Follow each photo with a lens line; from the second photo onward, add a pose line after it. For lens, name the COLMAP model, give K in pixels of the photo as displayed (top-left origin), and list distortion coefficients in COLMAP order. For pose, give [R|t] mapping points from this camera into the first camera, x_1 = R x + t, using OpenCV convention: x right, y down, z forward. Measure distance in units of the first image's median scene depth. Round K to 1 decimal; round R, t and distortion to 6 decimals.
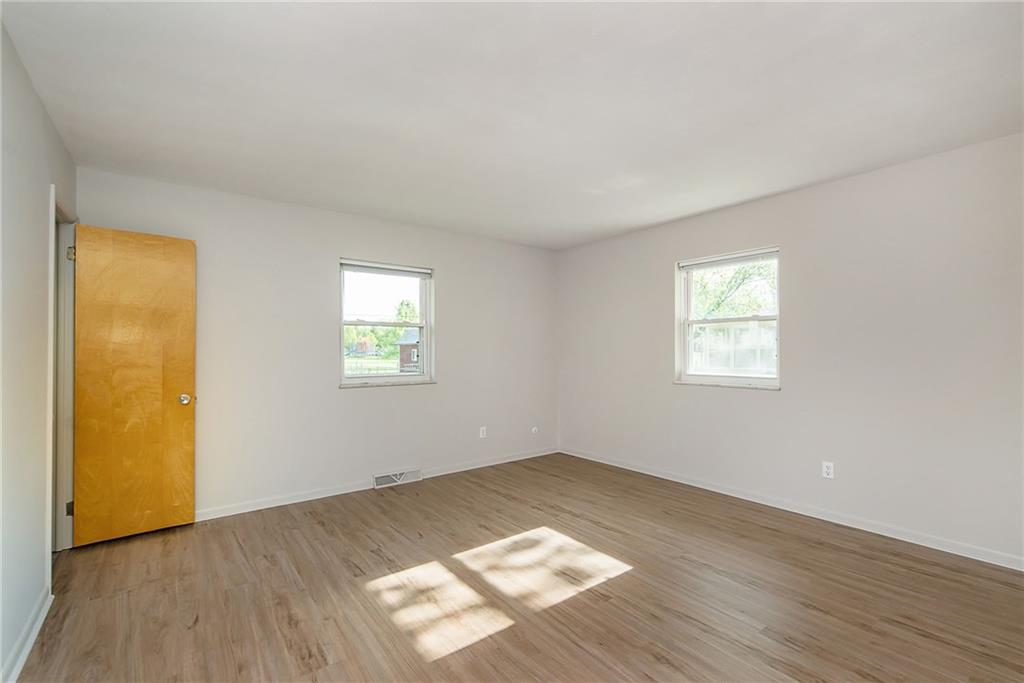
lens RADIAL K [[456.2, 0, 515.3], [0, 456.2, 348.2], [0, 0, 1]] dist [0.014995, -0.001814]
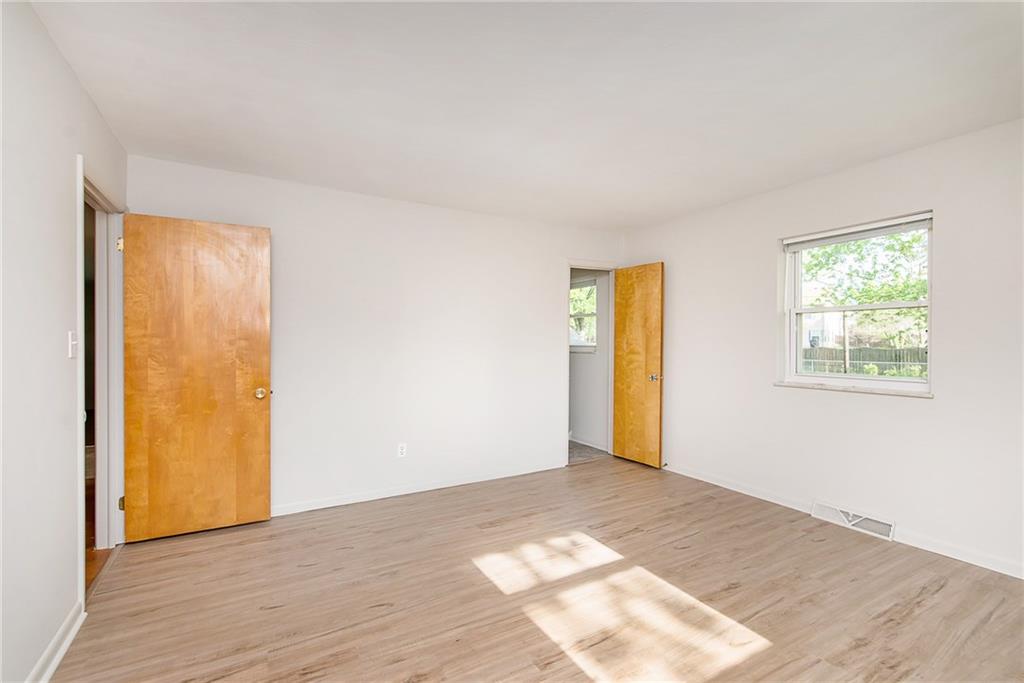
lens RADIAL K [[456.2, 0, 528.3], [0, 456.2, 339.0], [0, 0, 1]] dist [0.014995, -0.001814]
pose [[-0.112673, -0.003784, -0.993625, 0.840266], [0.005481, 0.999975, -0.004429, -0.003292], [0.993617, -0.005945, -0.112650, 0.916385]]
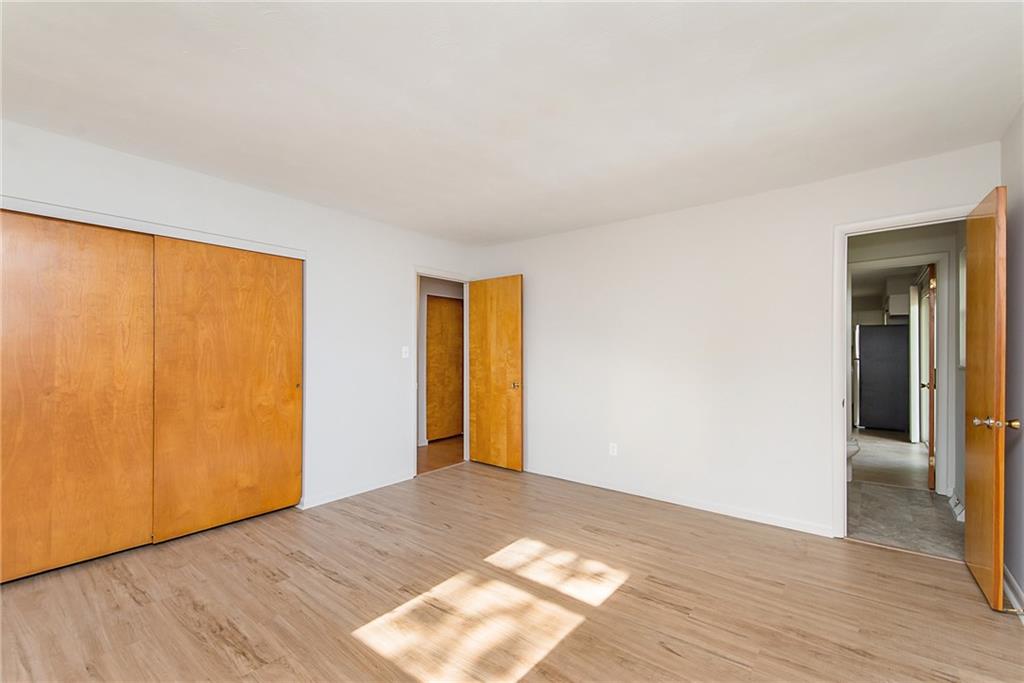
lens RADIAL K [[456.2, 0, 515.7], [0, 456.2, 348.8], [0, 0, 1]] dist [0.014995, -0.001814]
pose [[-0.974438, 0.001658, -0.224652, 0.158539], [0.004307, 0.999927, -0.011300, 0.005970], [0.224617, -0.011979, -0.974374, 1.797748]]
